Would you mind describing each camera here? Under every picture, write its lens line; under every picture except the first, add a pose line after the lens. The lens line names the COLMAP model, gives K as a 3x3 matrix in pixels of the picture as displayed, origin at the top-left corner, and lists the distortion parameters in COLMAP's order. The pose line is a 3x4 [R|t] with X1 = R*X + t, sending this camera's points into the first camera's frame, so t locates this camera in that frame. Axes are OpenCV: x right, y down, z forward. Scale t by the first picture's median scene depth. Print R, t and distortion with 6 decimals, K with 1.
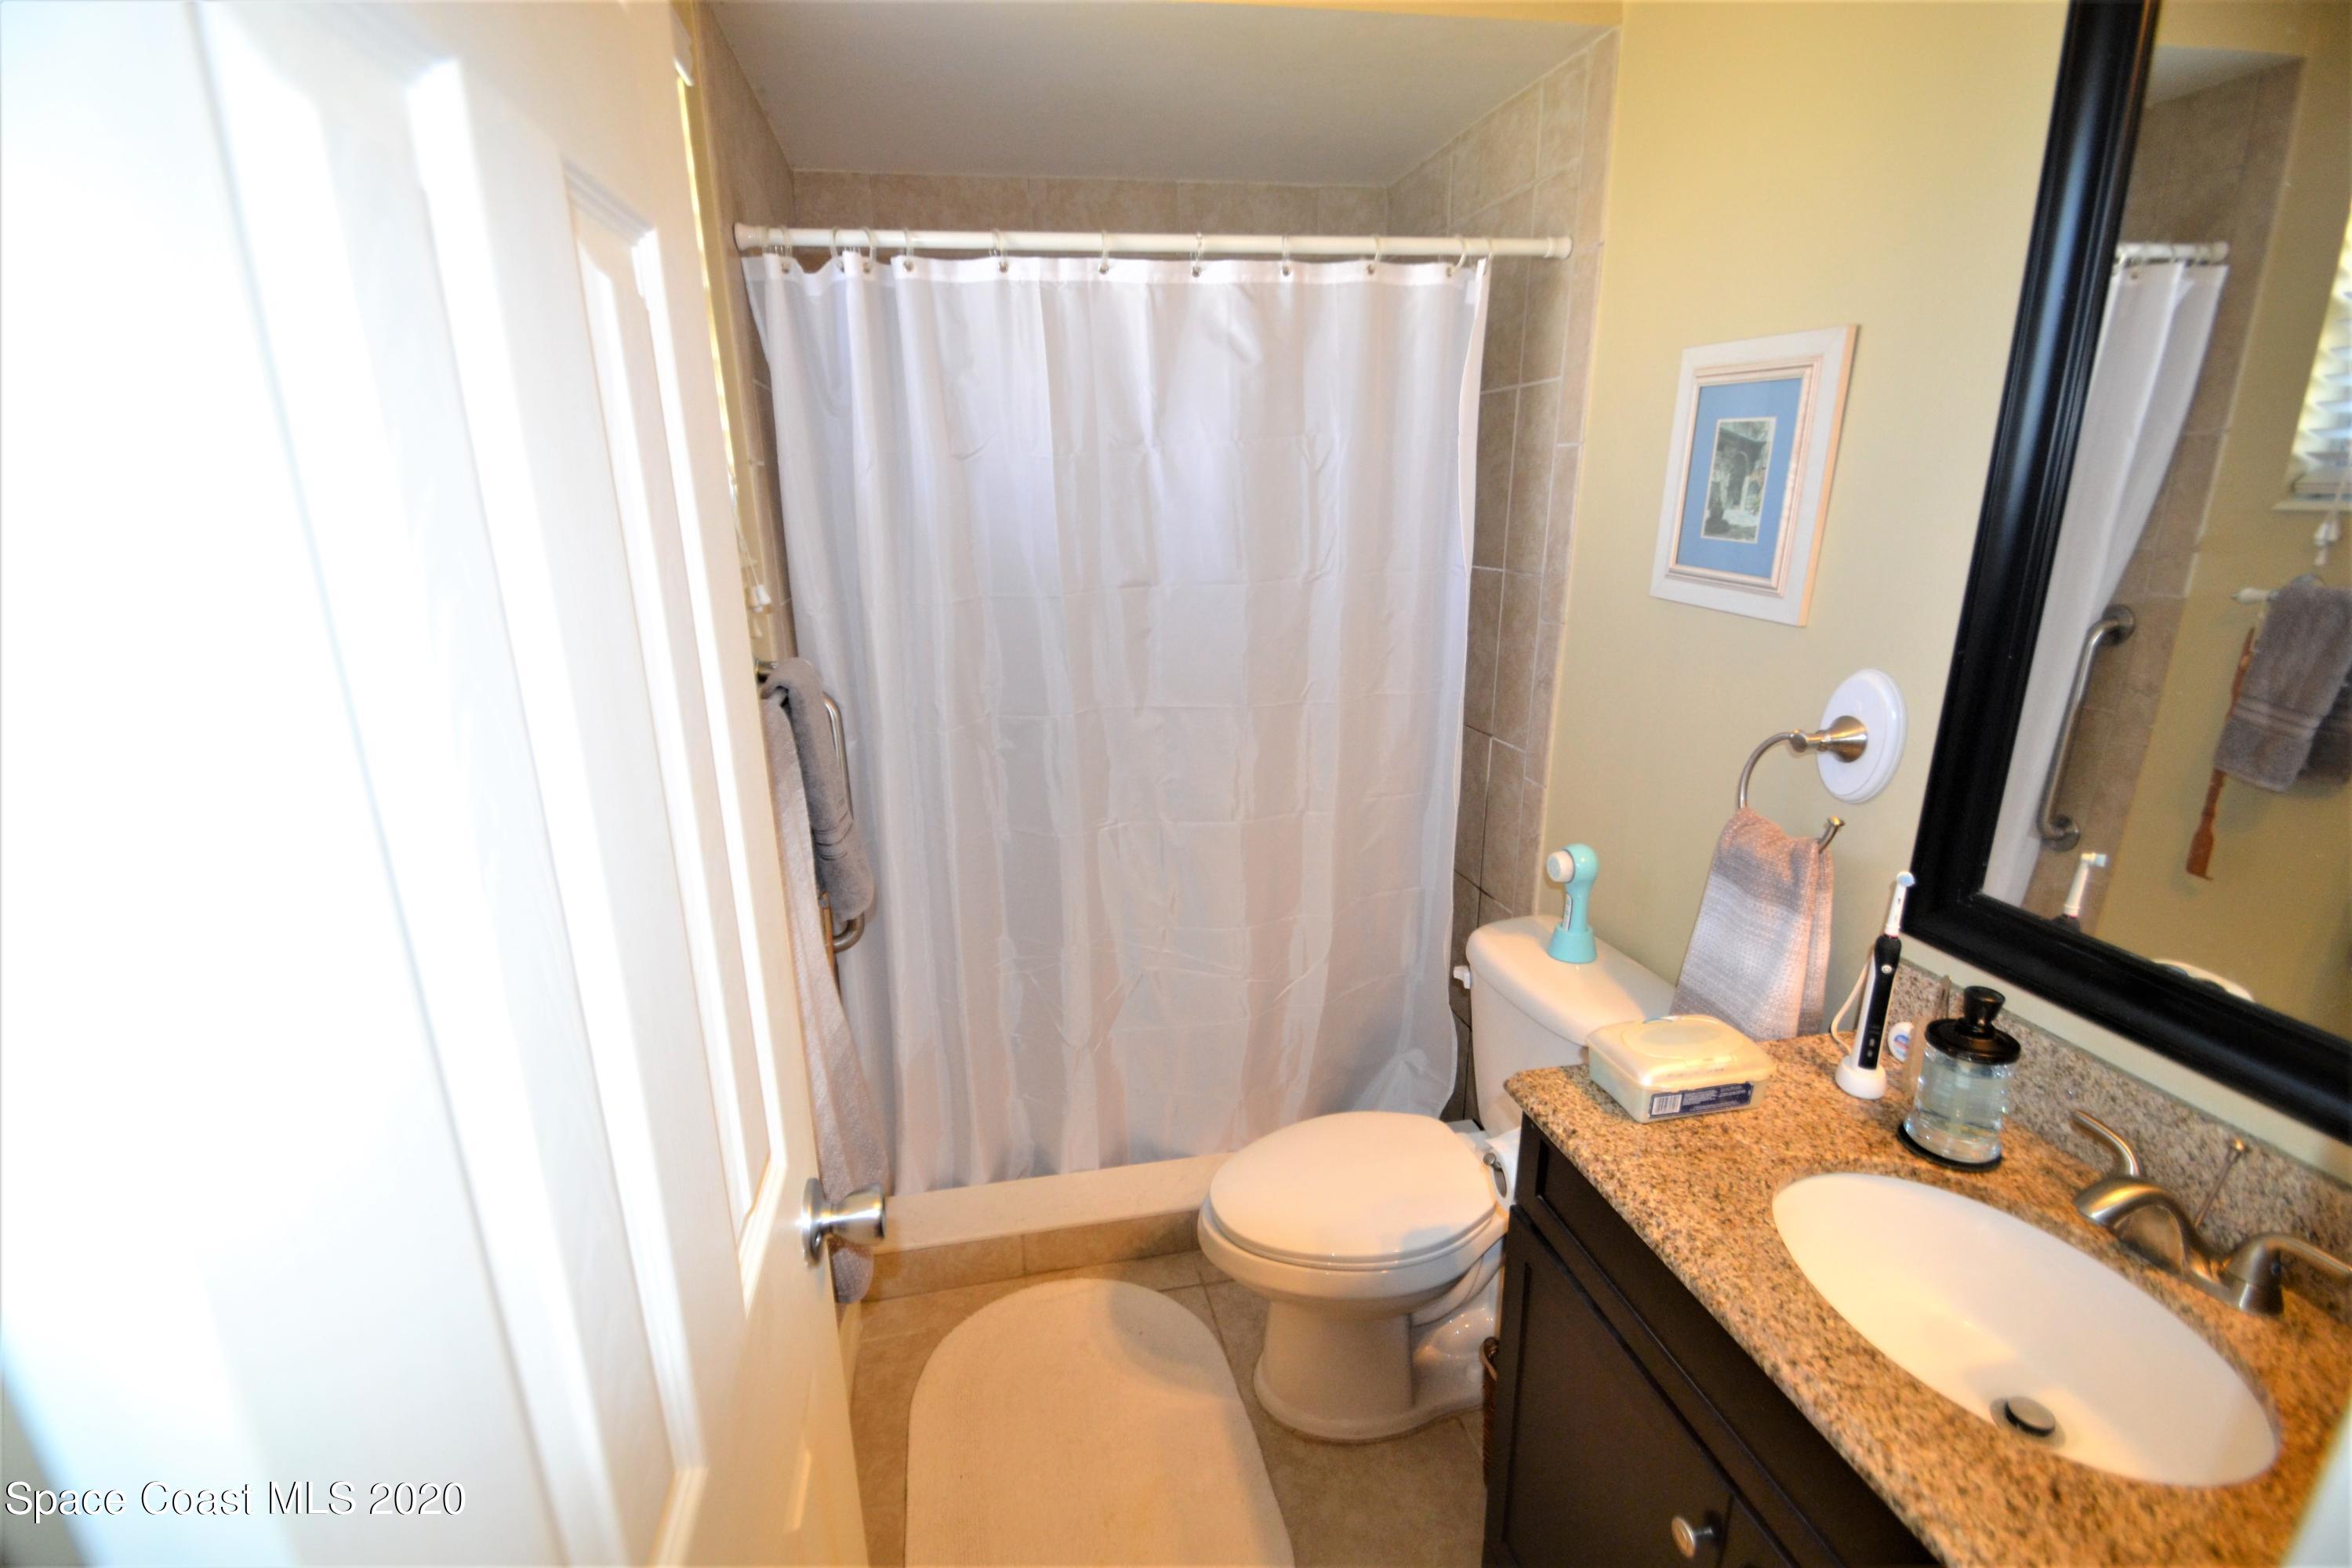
lens RADIAL K [[1046.0, 0, 1162.5], [0, 1046.0, 804.1], [0, 0, 1]] dist [0.011831, -0.015420]
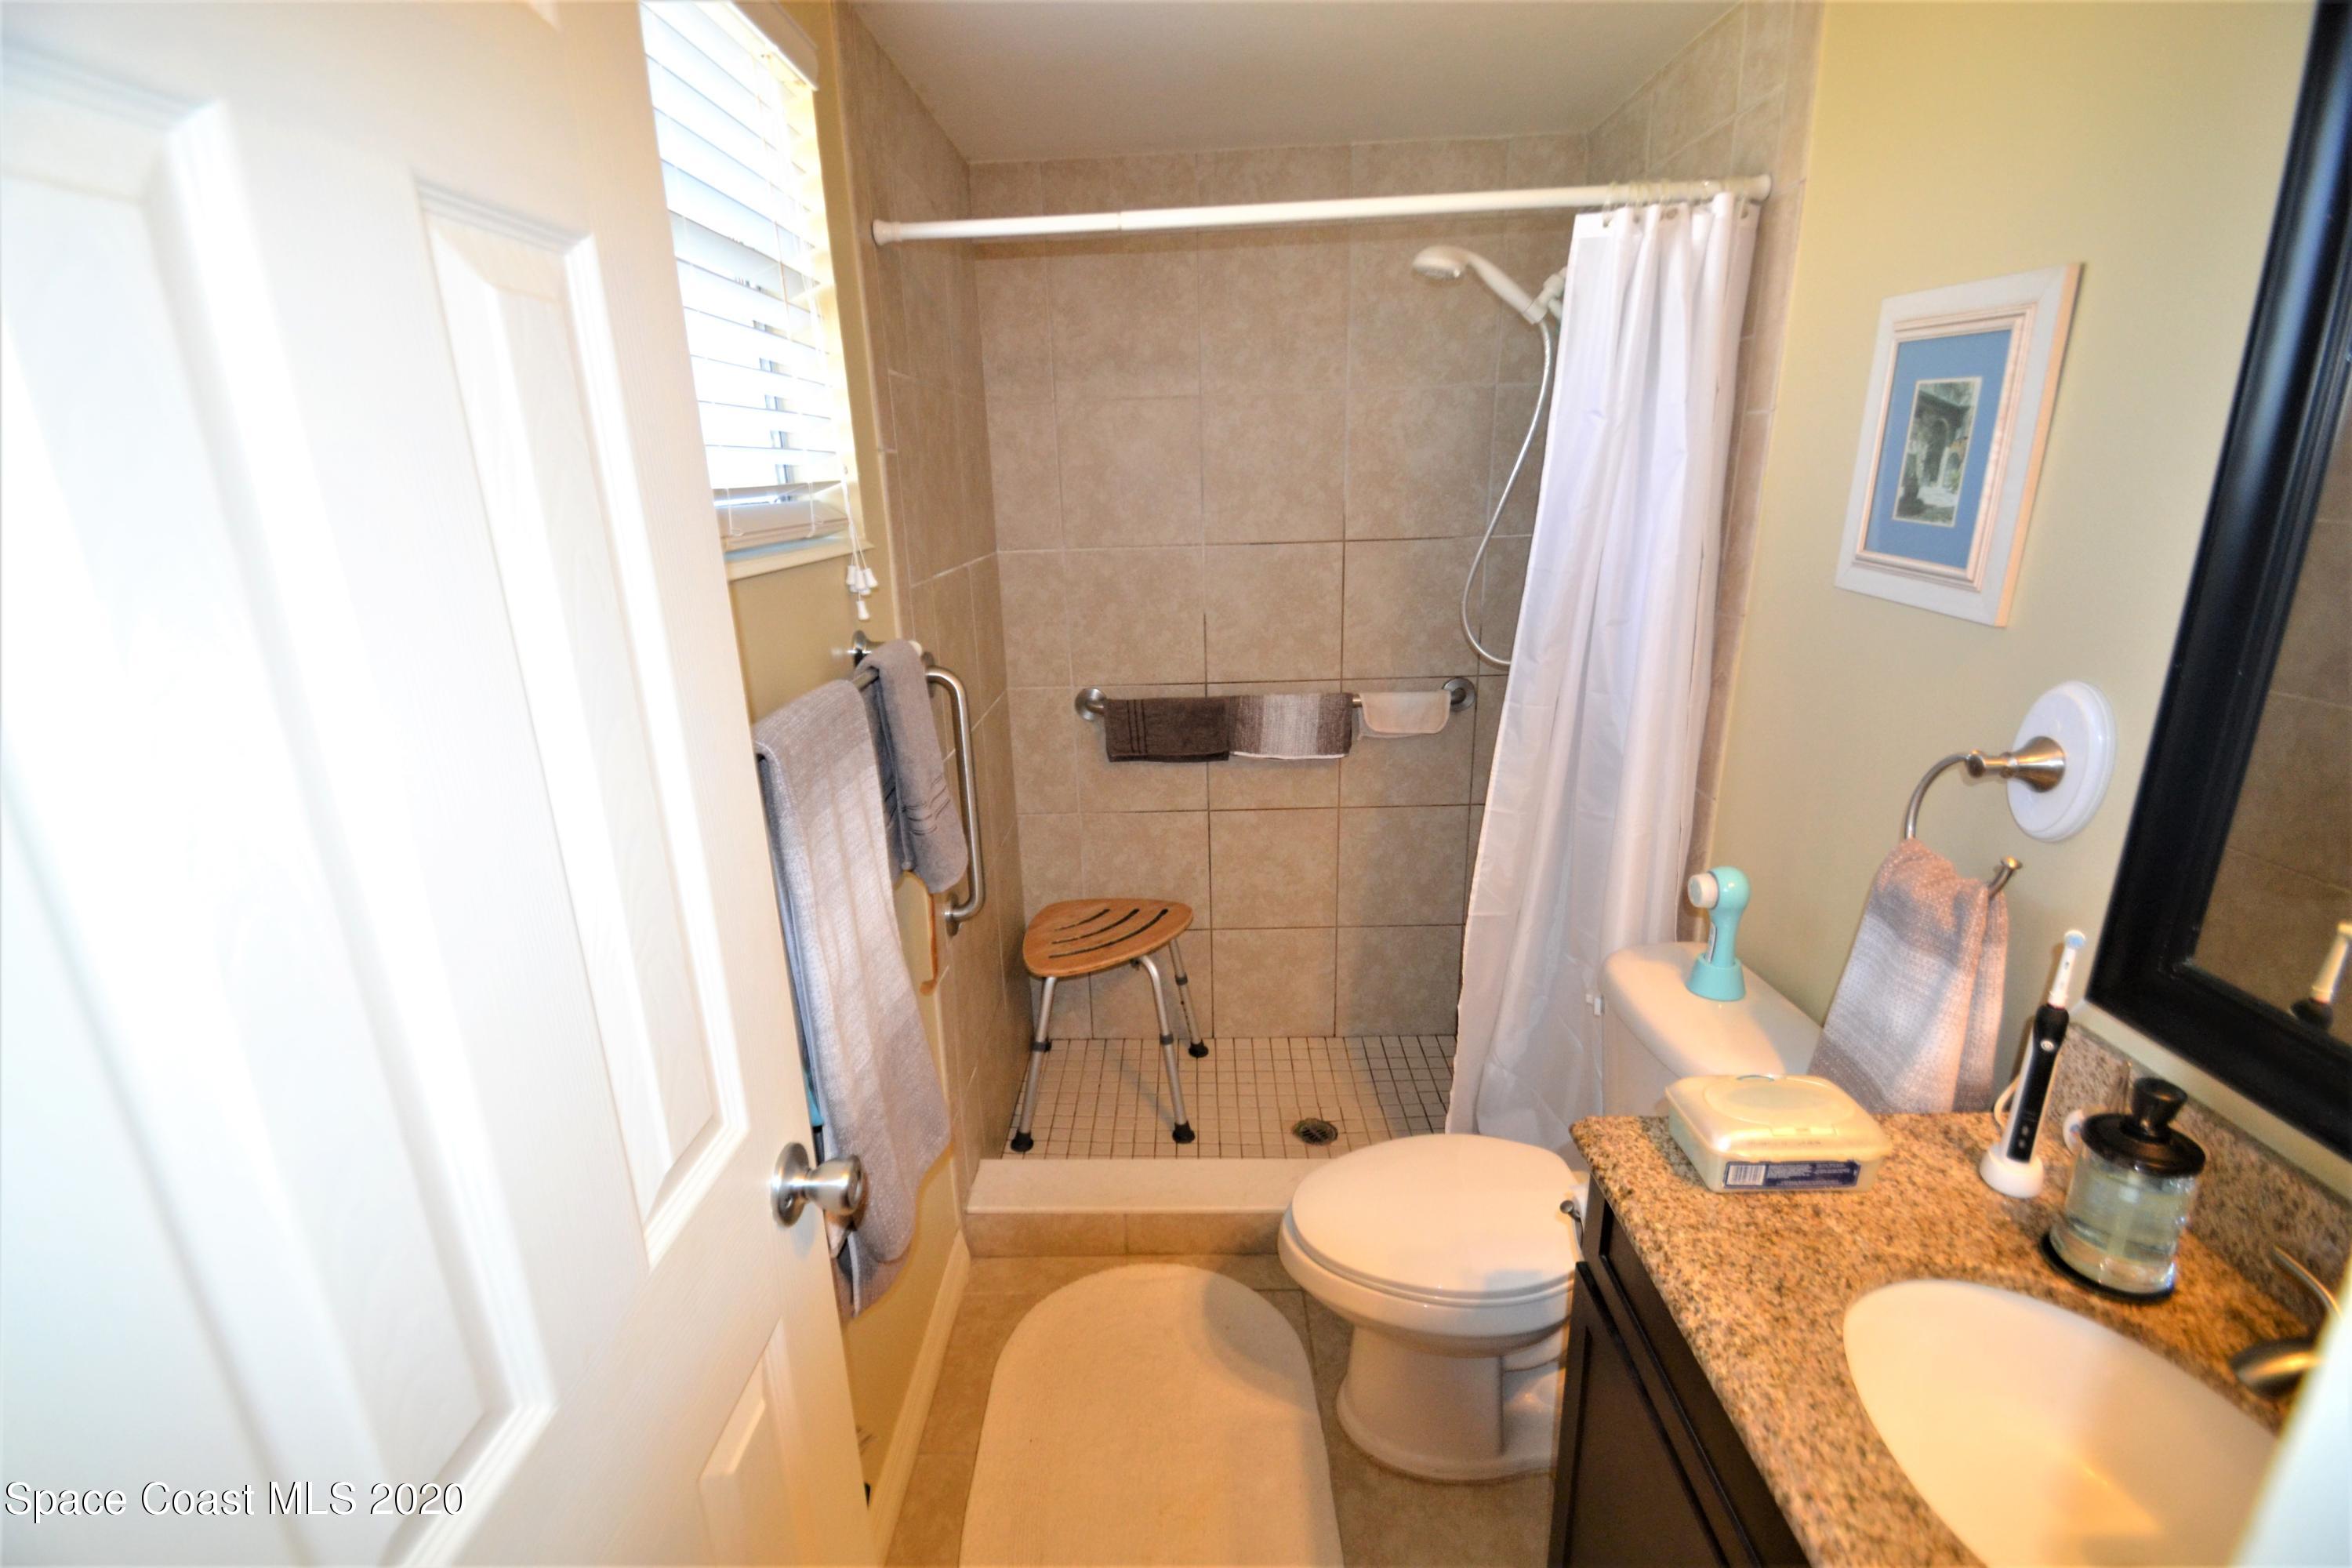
lens RADIAL K [[1052.3, 0, 1165.9], [0, 1052.3, 802.9], [0, 0, 1]] dist [-0.002092, -0.009113]
pose [[0.975170, 0.054022, -0.214766, 0.158031], [-0.049965, 0.998456, 0.024282, -0.017281], [0.215746, -0.012948, 0.976364, 0.040428]]
